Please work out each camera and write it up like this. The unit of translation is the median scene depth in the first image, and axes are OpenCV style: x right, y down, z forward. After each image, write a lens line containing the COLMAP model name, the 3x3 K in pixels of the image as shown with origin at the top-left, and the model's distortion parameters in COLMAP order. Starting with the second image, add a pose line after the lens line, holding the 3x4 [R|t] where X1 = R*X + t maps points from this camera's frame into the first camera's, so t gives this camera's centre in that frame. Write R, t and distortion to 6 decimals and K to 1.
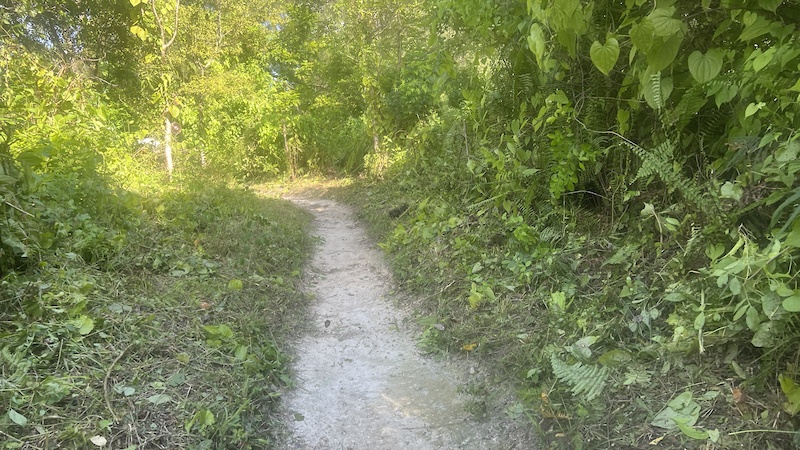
lens RADIAL K [[542.0, 0, 400.0], [0, 542.0, 225.0], [0, 0, 1]] dist [0.003138, 0.000665]
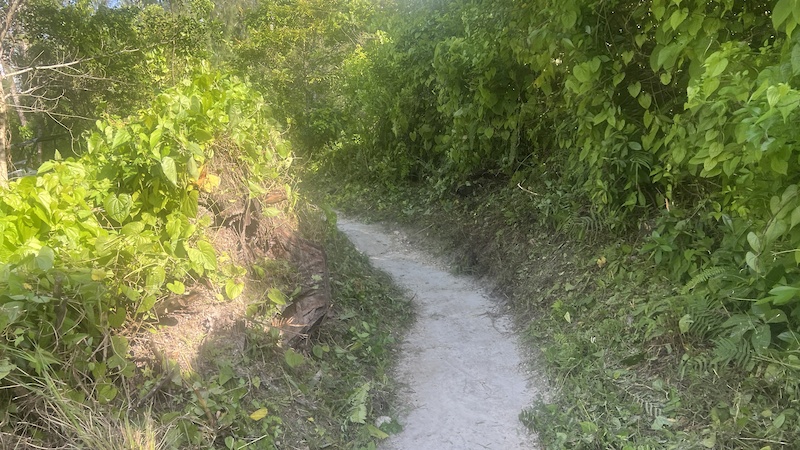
lens RADIAL K [[542.0, 0, 400.0], [0, 542.0, 225.0], [0, 0, 1]] dist [0.003138, 0.000665]
pose [[0.964477, -0.047633, 0.259838, -0.500199], [0.052507, 0.998550, -0.011846, 0.236448], [-0.258898, 0.025068, 0.965579, -1.810492]]
